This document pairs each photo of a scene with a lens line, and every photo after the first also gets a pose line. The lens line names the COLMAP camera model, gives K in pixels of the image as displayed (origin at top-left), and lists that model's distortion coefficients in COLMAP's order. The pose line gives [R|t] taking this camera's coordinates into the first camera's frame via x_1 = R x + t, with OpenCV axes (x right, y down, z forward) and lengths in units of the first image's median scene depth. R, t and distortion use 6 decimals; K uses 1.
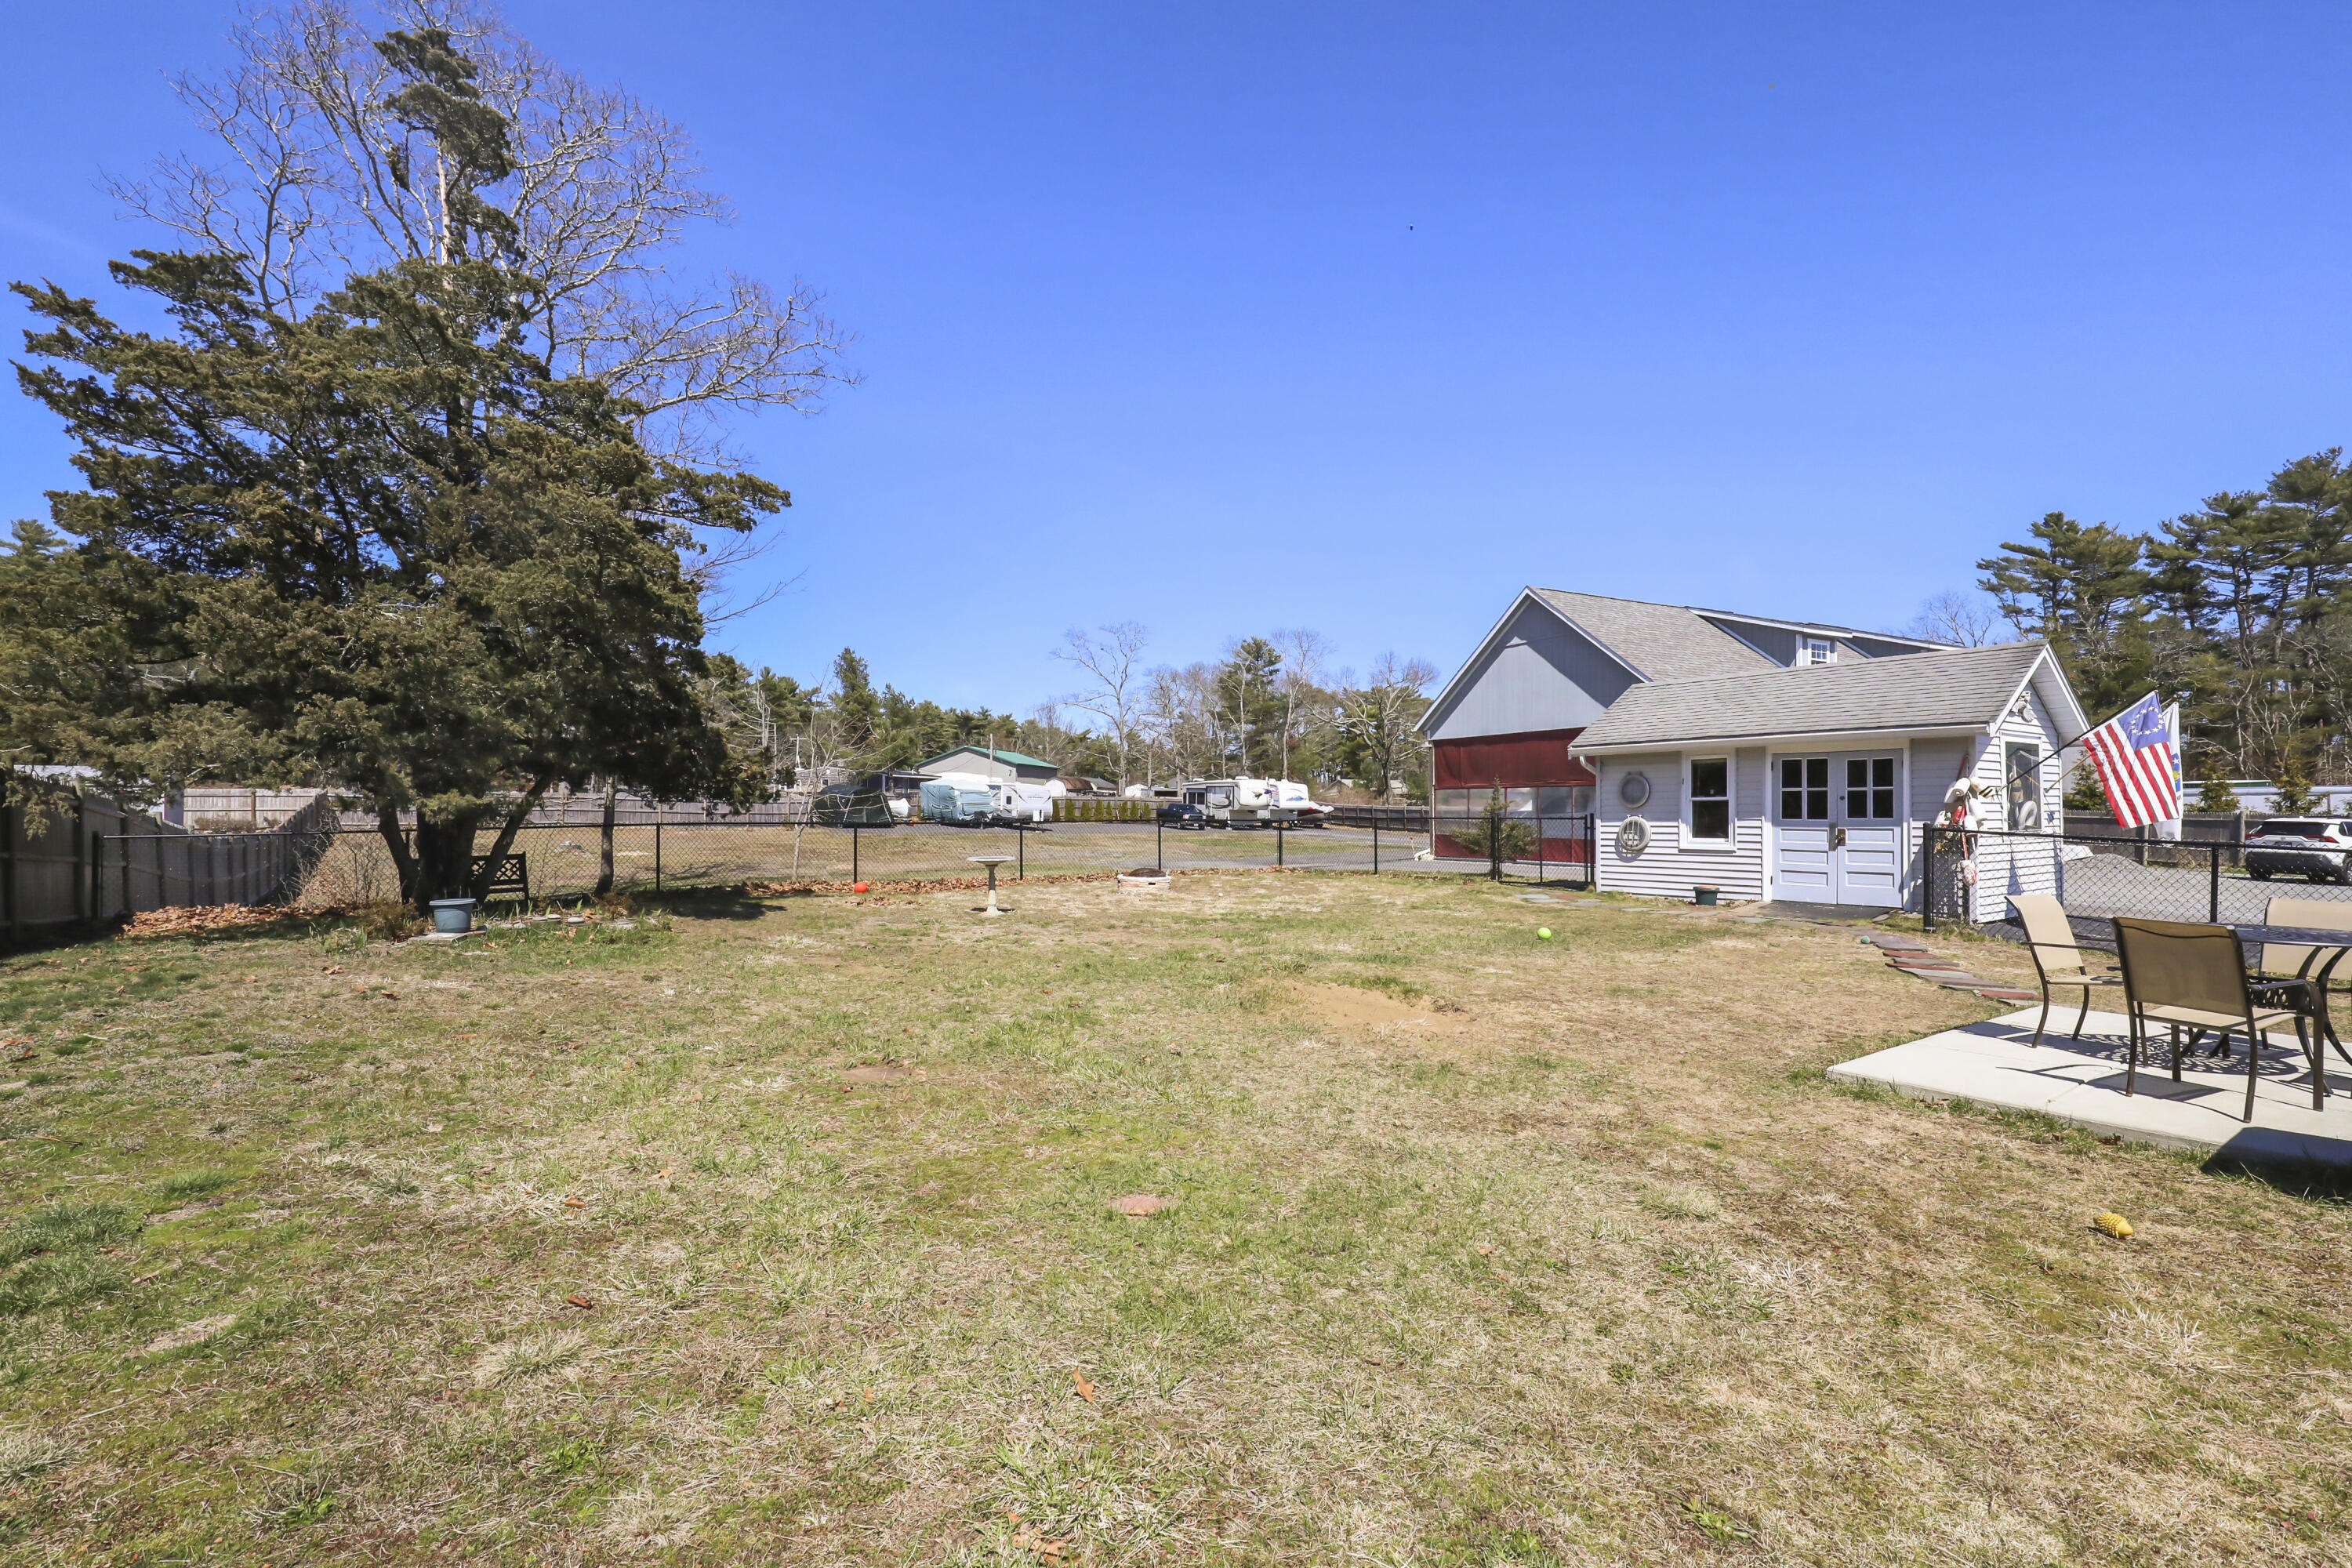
lens RADIAL K [[1065.7, 0, 1185.0], [0, 1065.7, 792.7], [0, 0, 1]] dist [0.000374, -0.000392]
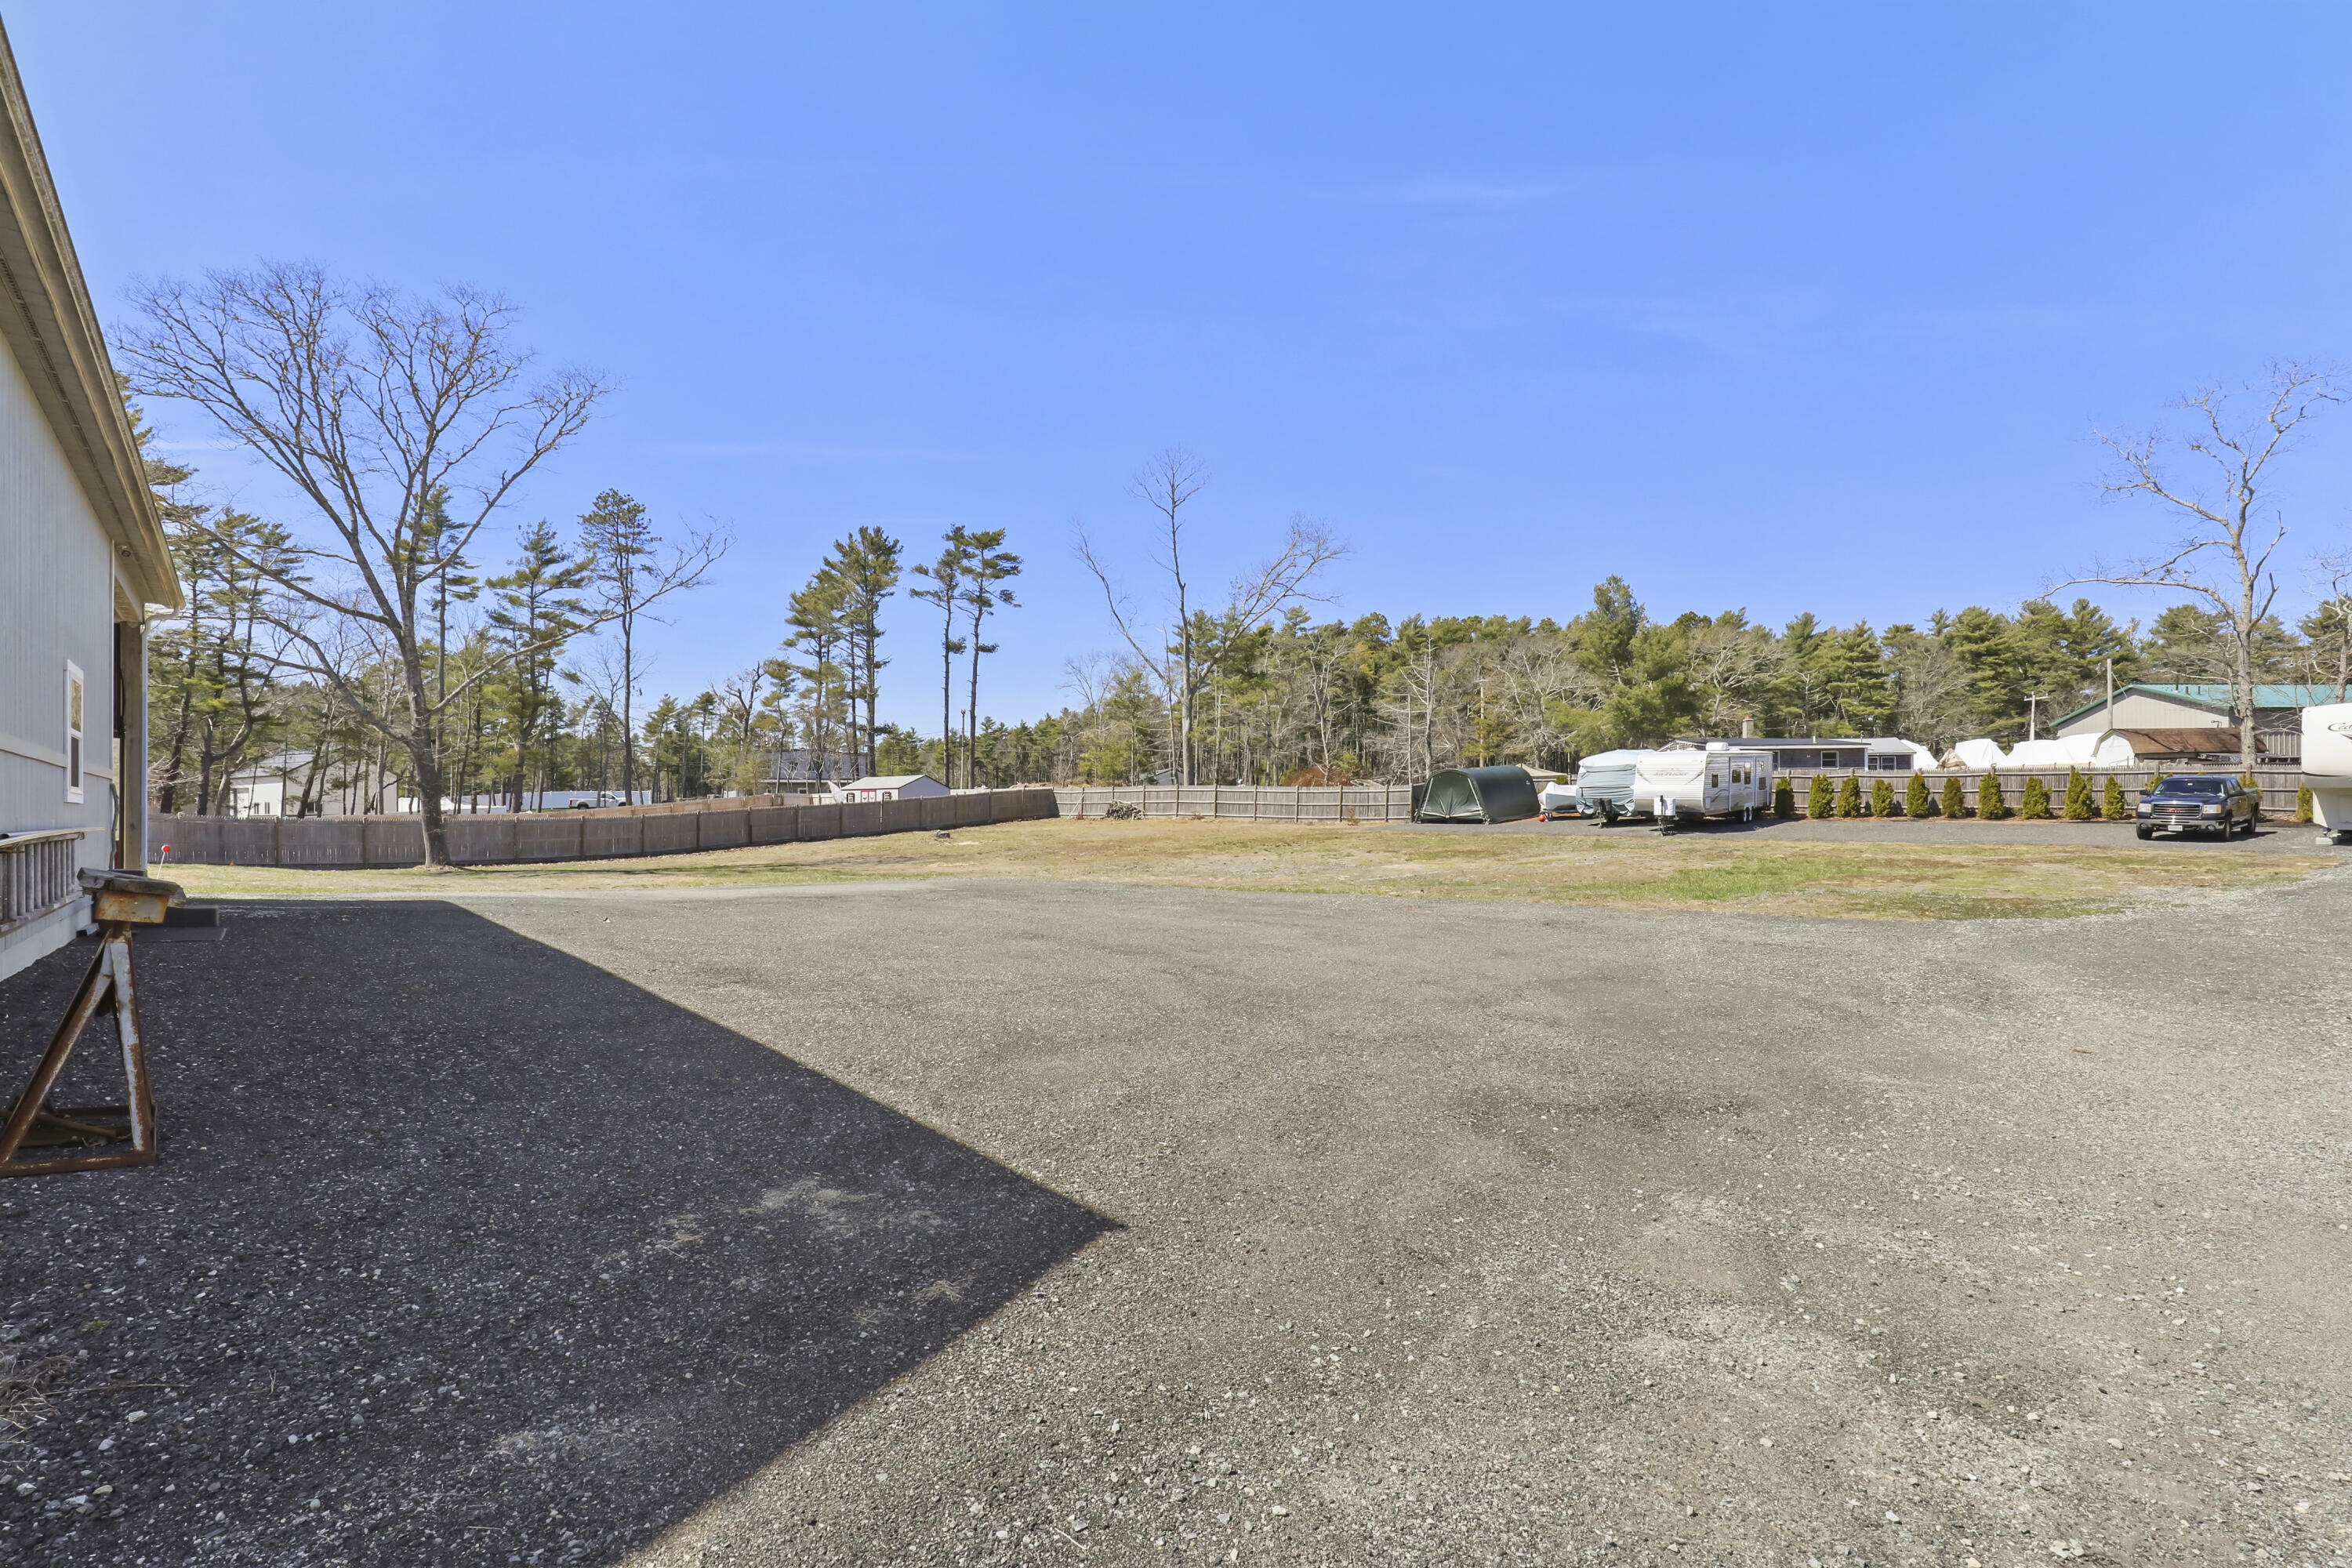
lens RADIAL K [[1065.7, 0, 1164.3], [0, 1065.7, 784.6], [0, 0, 1]] dist [0.000374, -0.000392]
pose [[0.247464, -0.024985, -0.968575, 0.309442], [0.021377, 0.999565, -0.020323, 0.013799], [0.968661, -0.015676, 0.247891, 0.508879]]
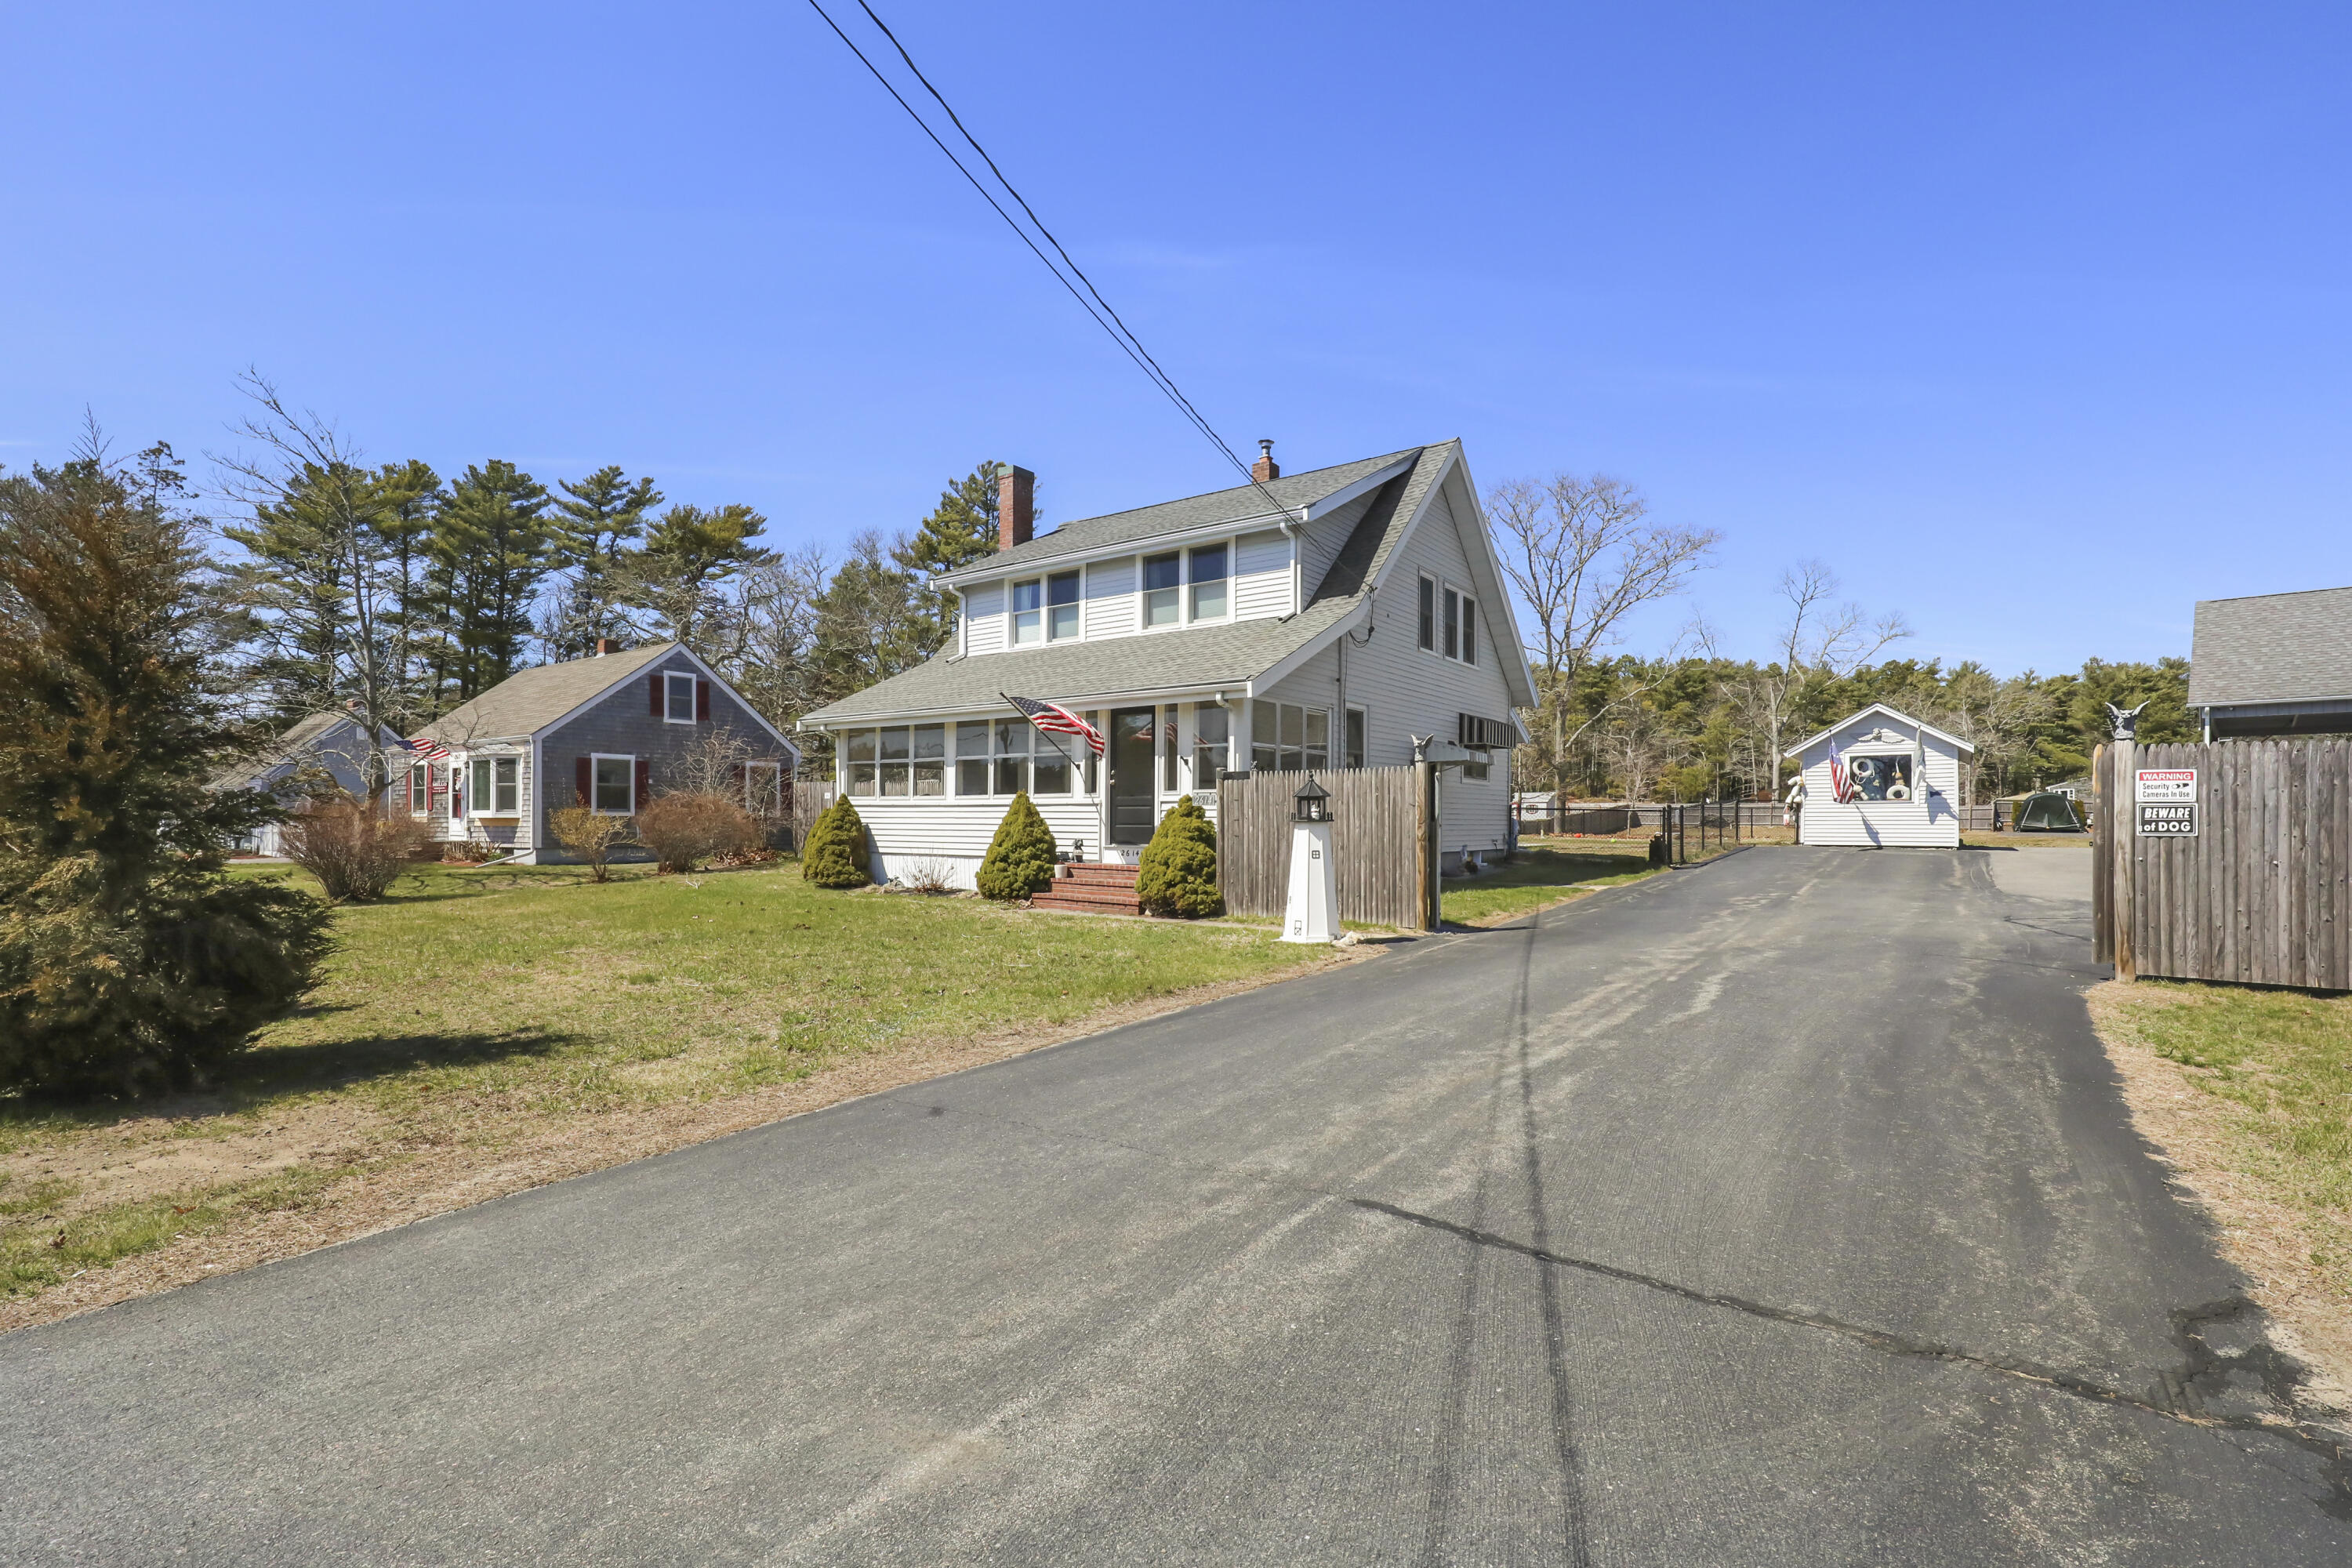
lens RADIAL K [[1065.7, 0, 1196.5], [0, 1065.7, 829.2], [0, 0, 1]] dist [0.000374, -0.000392]
pose [[0.314109, 0.004426, -0.949377, 0.373215], [0.011051, 0.999904, 0.008317, 0.009530], [0.949323, -0.013104, 0.314030, -0.130811]]
